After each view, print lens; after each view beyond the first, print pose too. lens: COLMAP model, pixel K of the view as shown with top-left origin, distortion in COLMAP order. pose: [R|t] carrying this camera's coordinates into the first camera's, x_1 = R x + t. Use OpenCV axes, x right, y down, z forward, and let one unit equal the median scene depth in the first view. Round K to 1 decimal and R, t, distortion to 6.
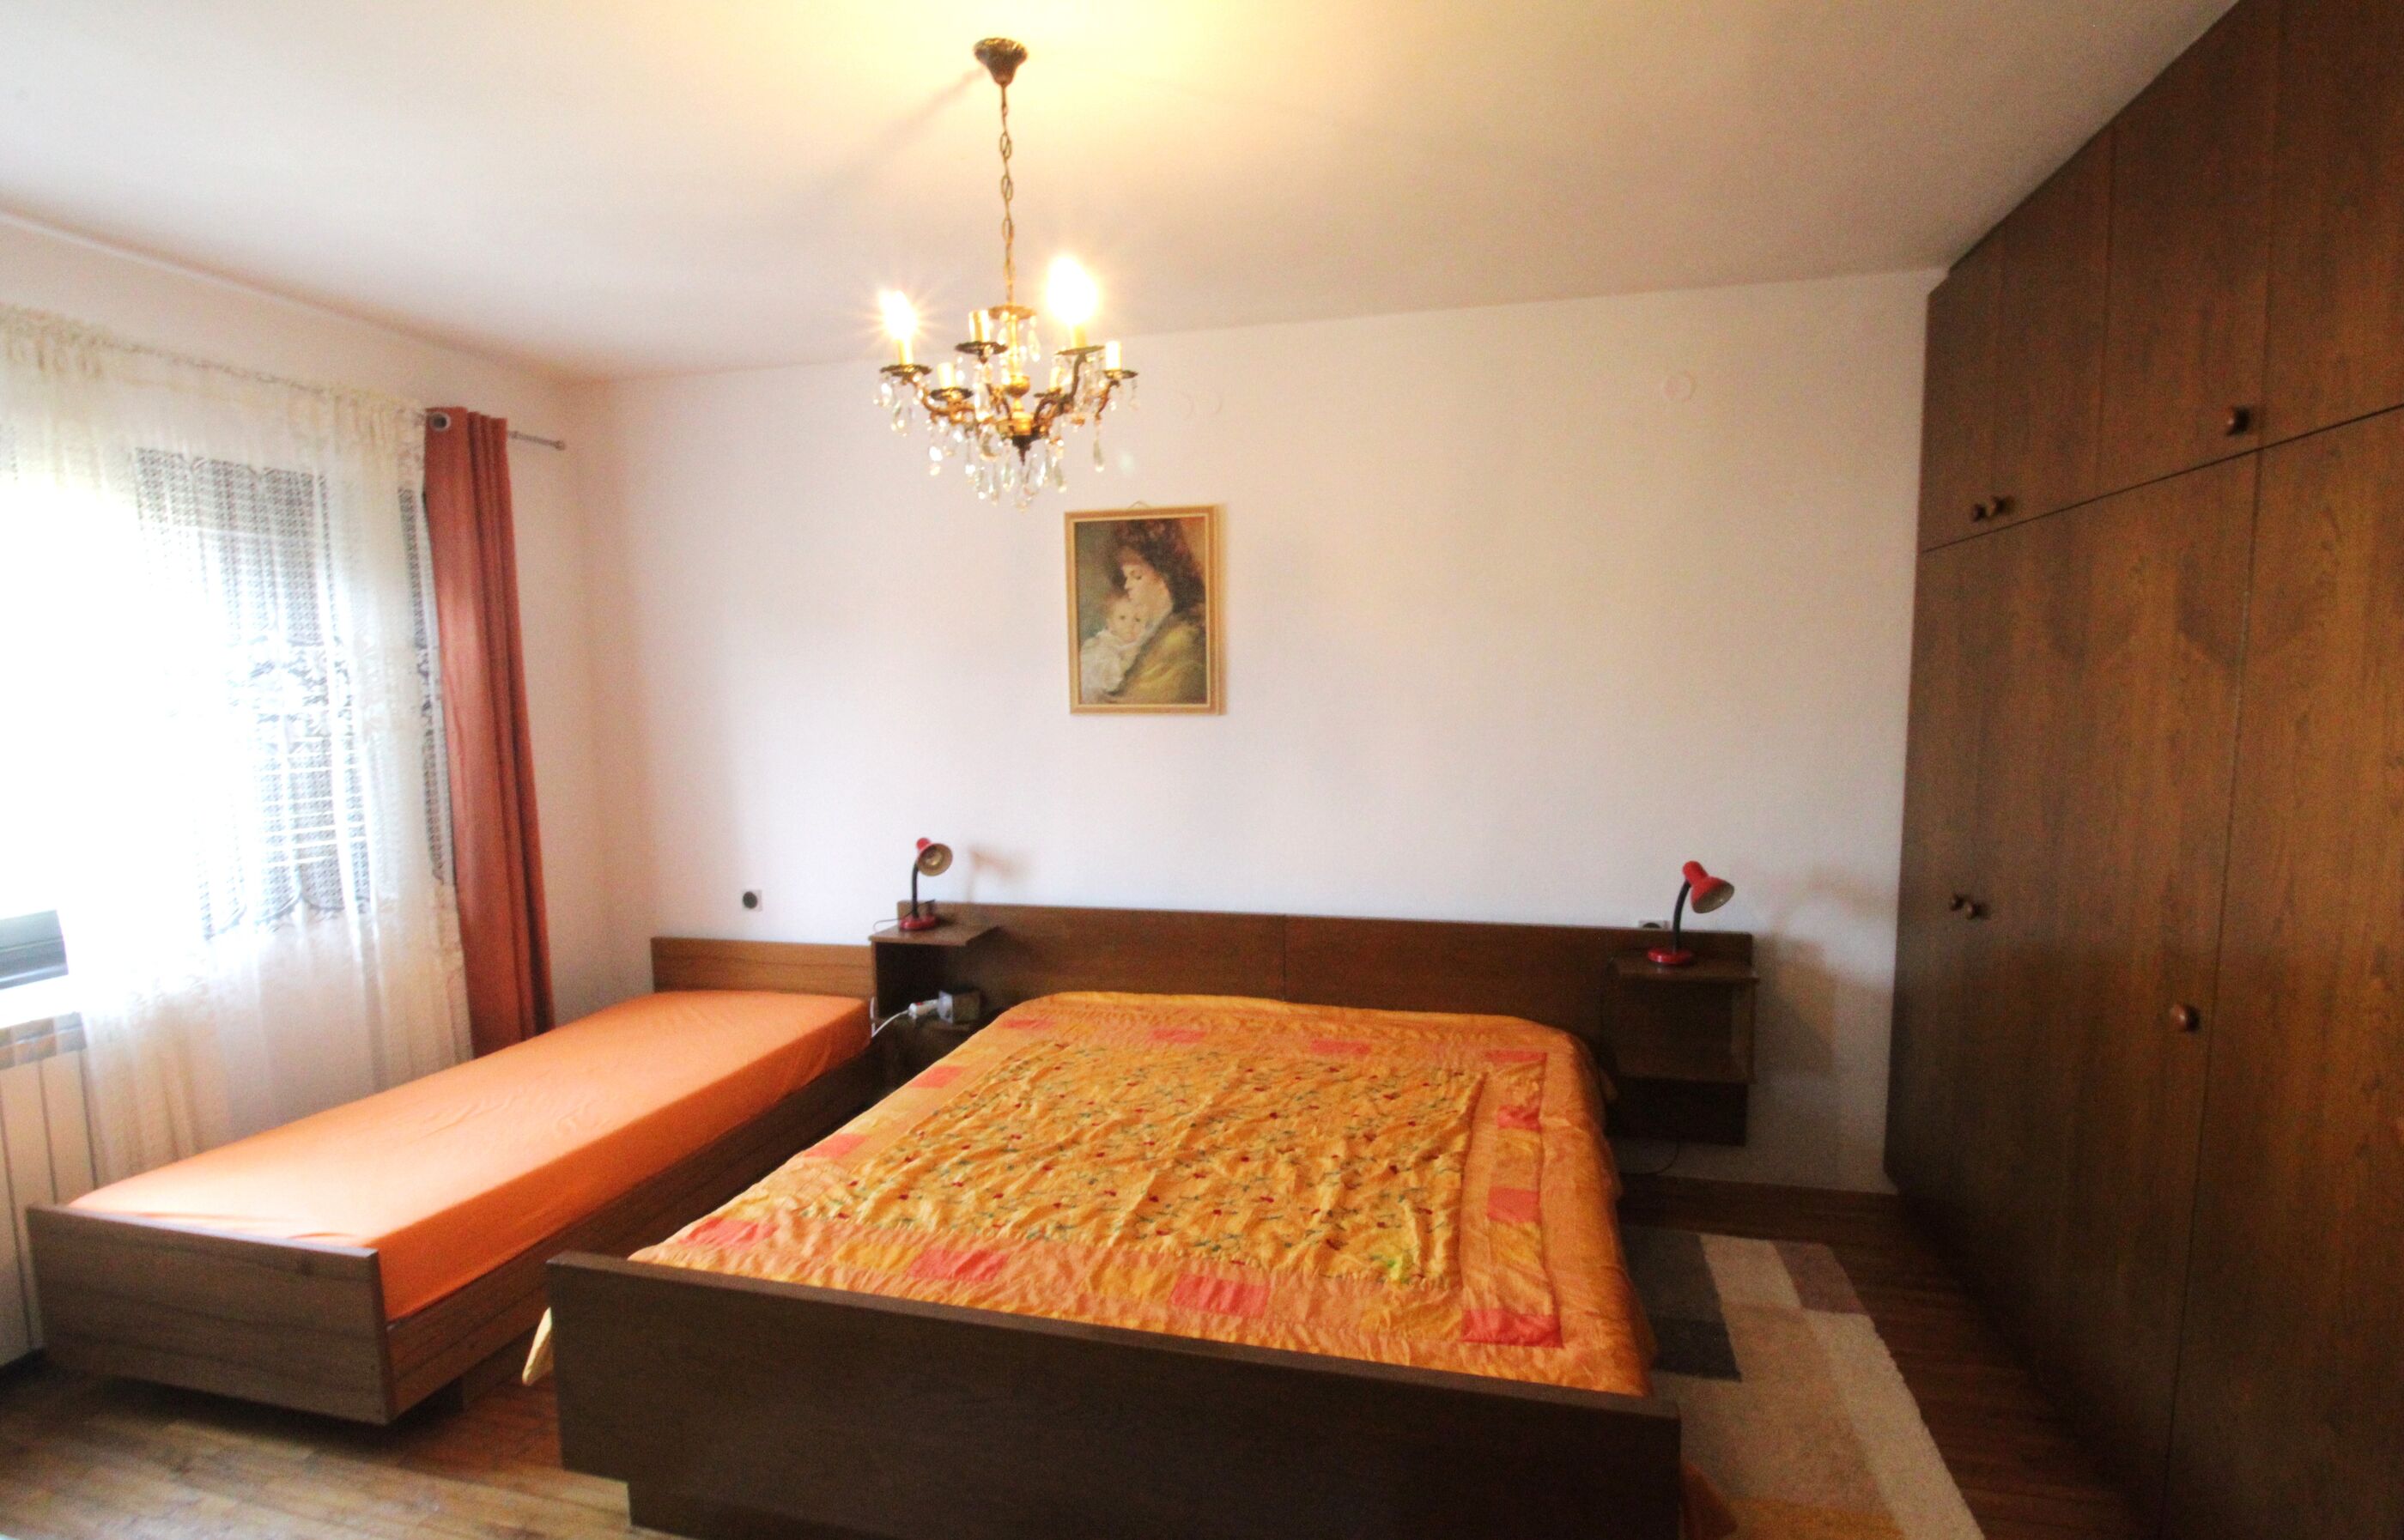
lens RADIAL K [[1119.1, 0, 1227.3], [0, 1119.1, 799.0], [0, 0, 1]] dist [0.001269, -0.022186]
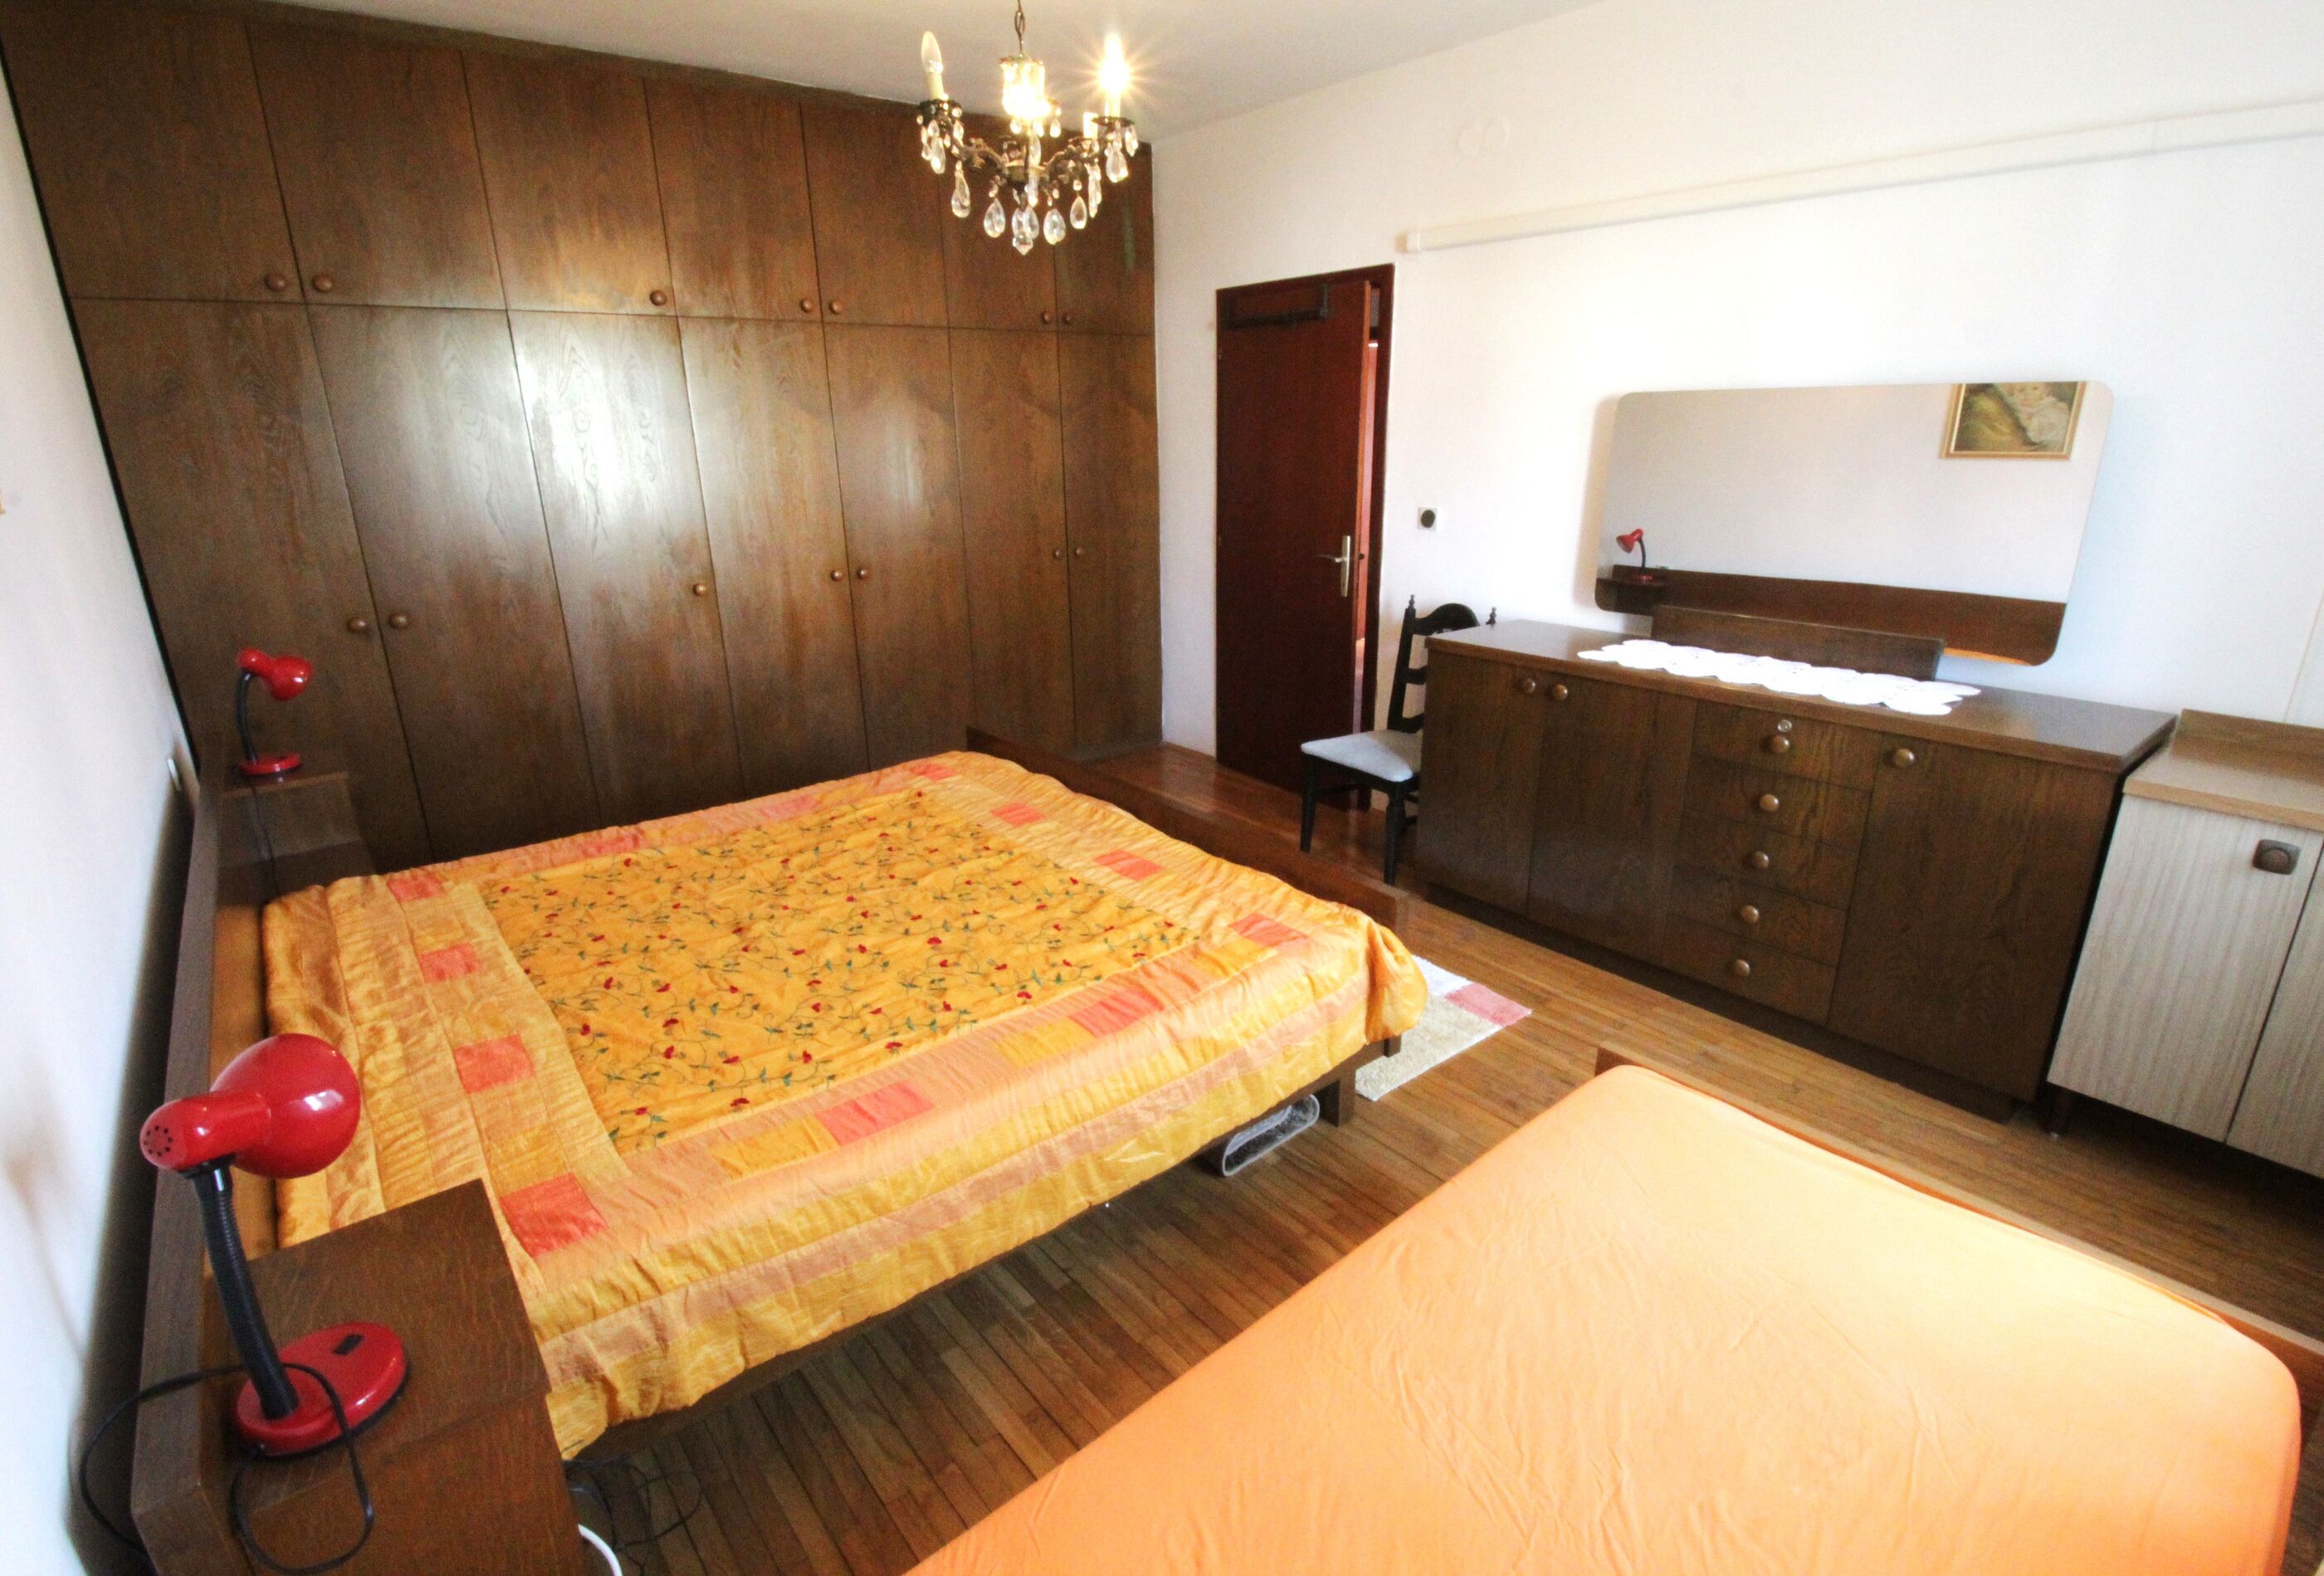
lens RADIAL K [[1101.4, 0, 1170.5], [0, 1101.4, 789.2], [0, 0, 1]] dist [-0.004801, -0.000720]
pose [[-0.801040, -0.168623, 0.574370, -0.619275], [0.085421, 0.917487, 0.388486, -0.105925], [-0.592485, 0.360256, -0.720540, 1.139096]]
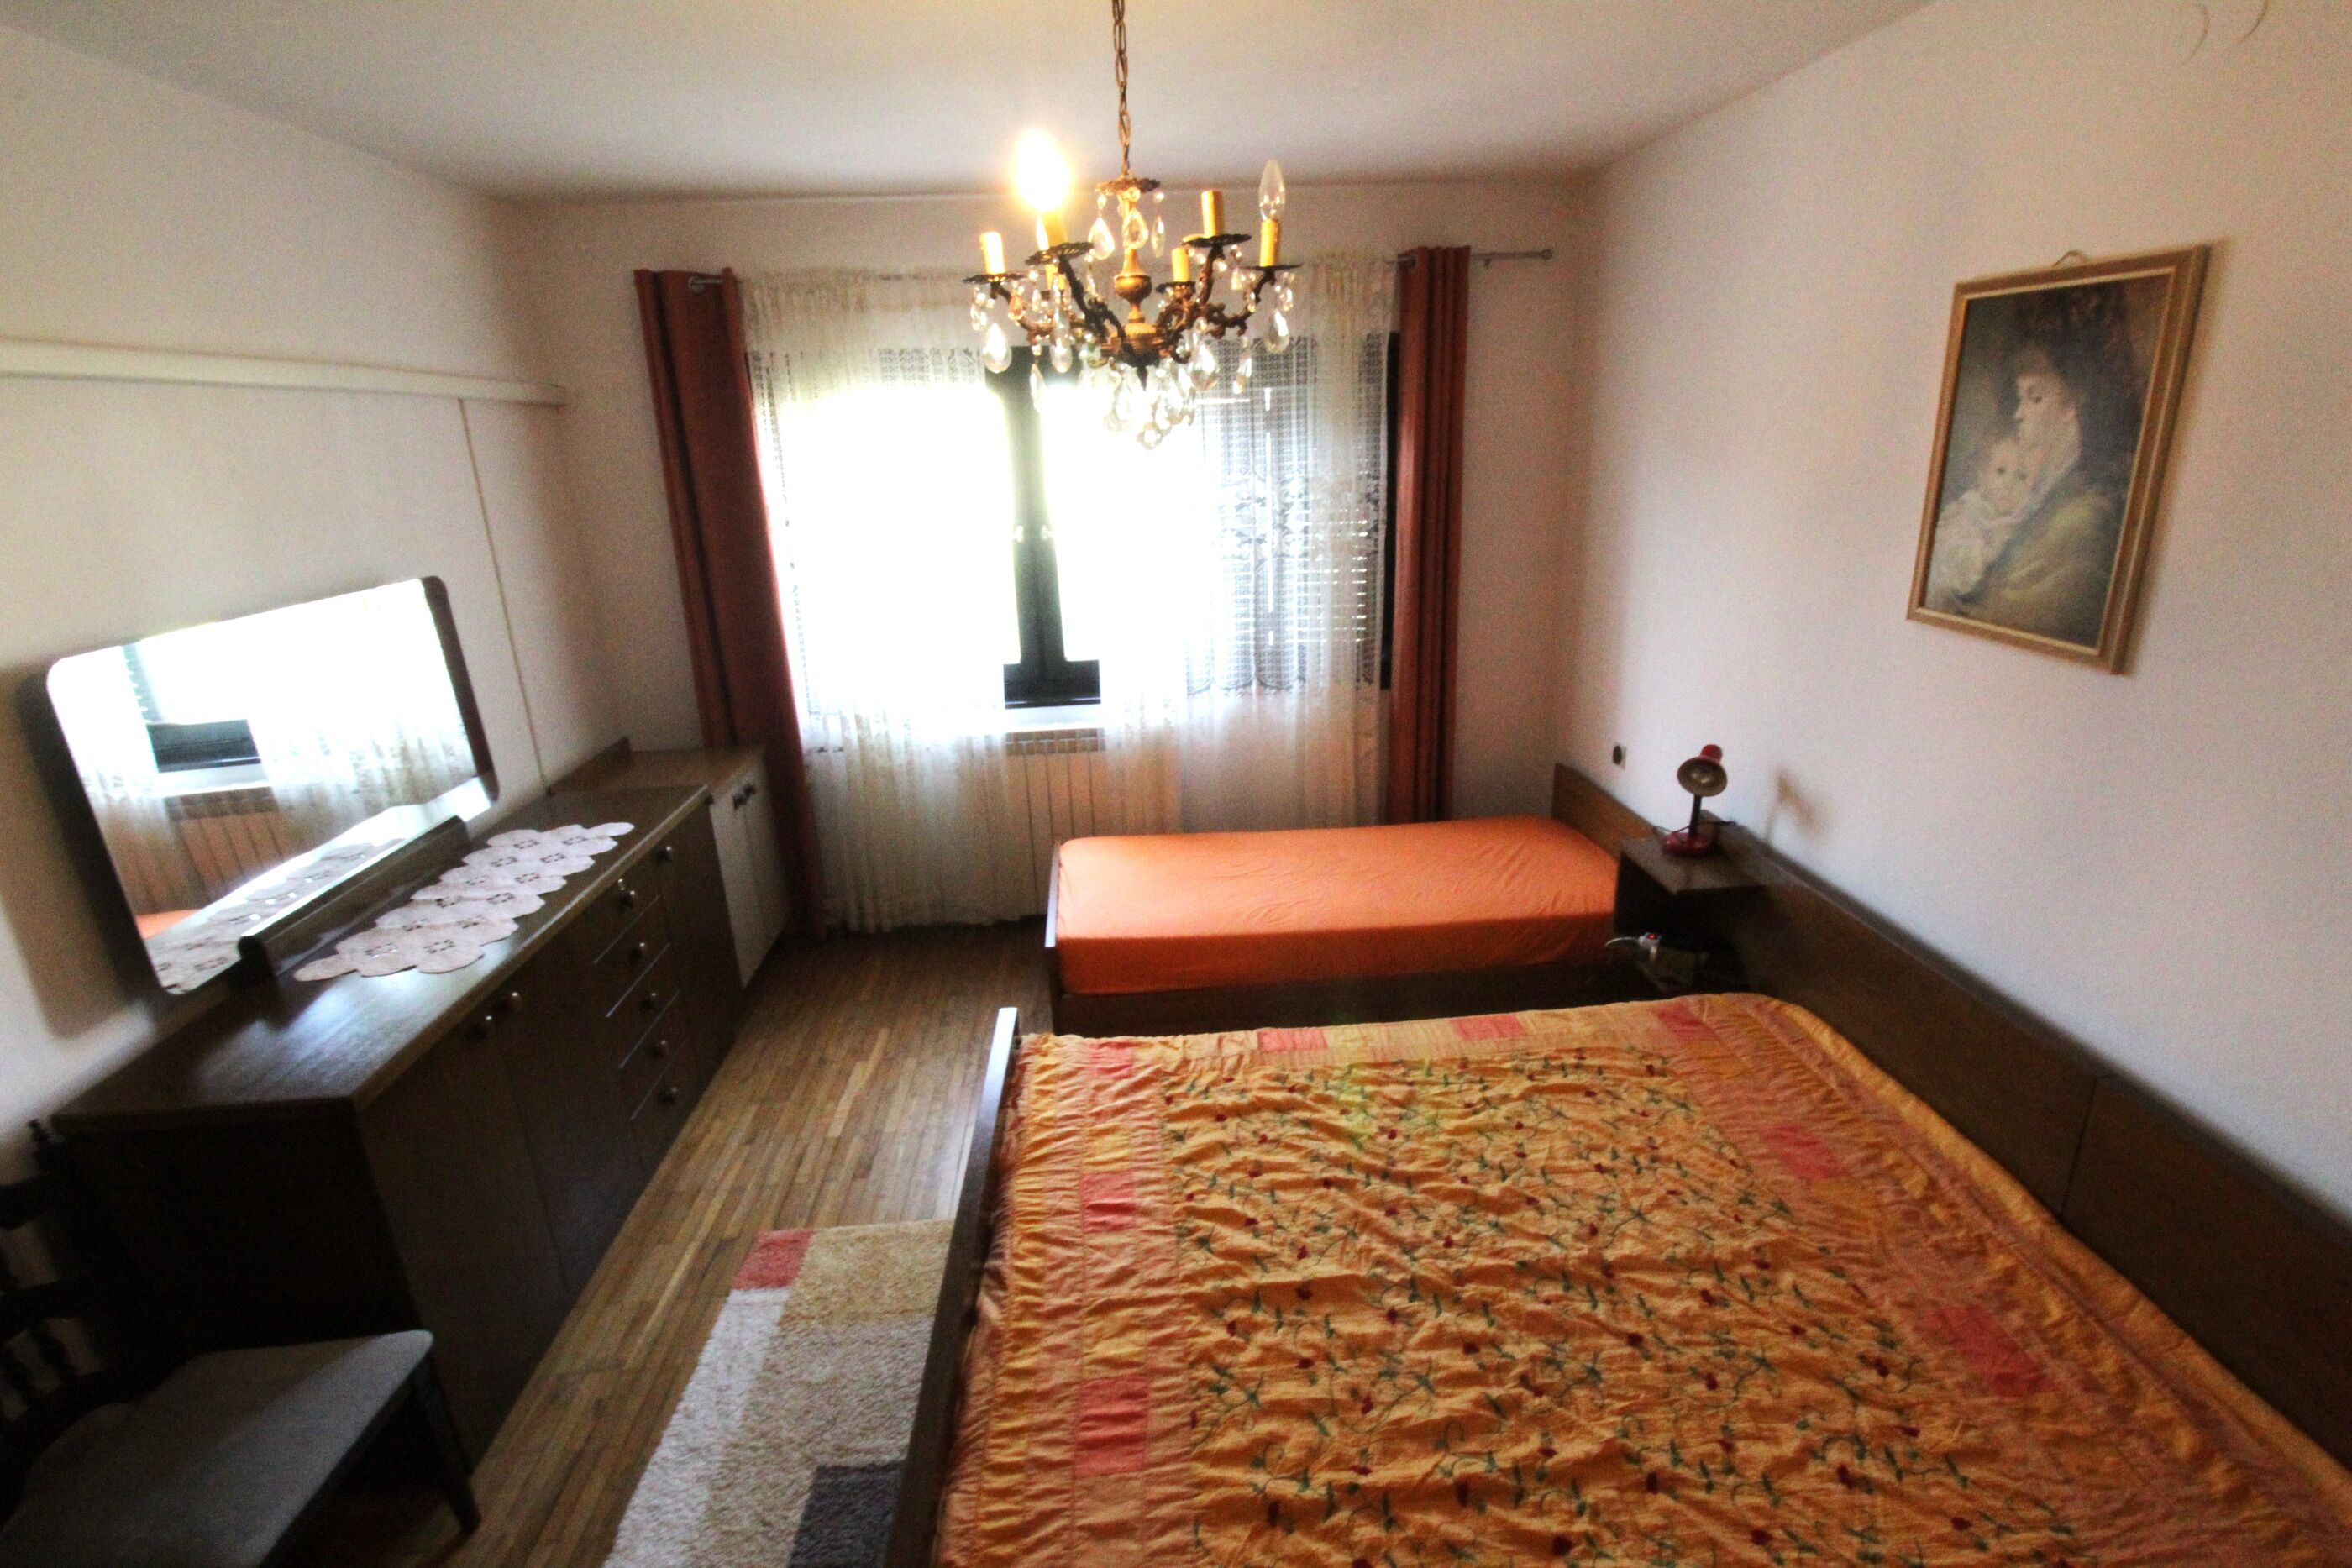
lens RADIAL K [[1094.0, 0, 1200.5], [0, 1094.0, 781.7], [0, 0, 1]] dist [0.000103, -0.013195]
pose [[0.311137, 0.295616, -0.903219, 0.356042], [-0.068234, 0.954888, 0.289022, -0.154684], [0.947913, -0.028295, 0.317271, 0.464106]]
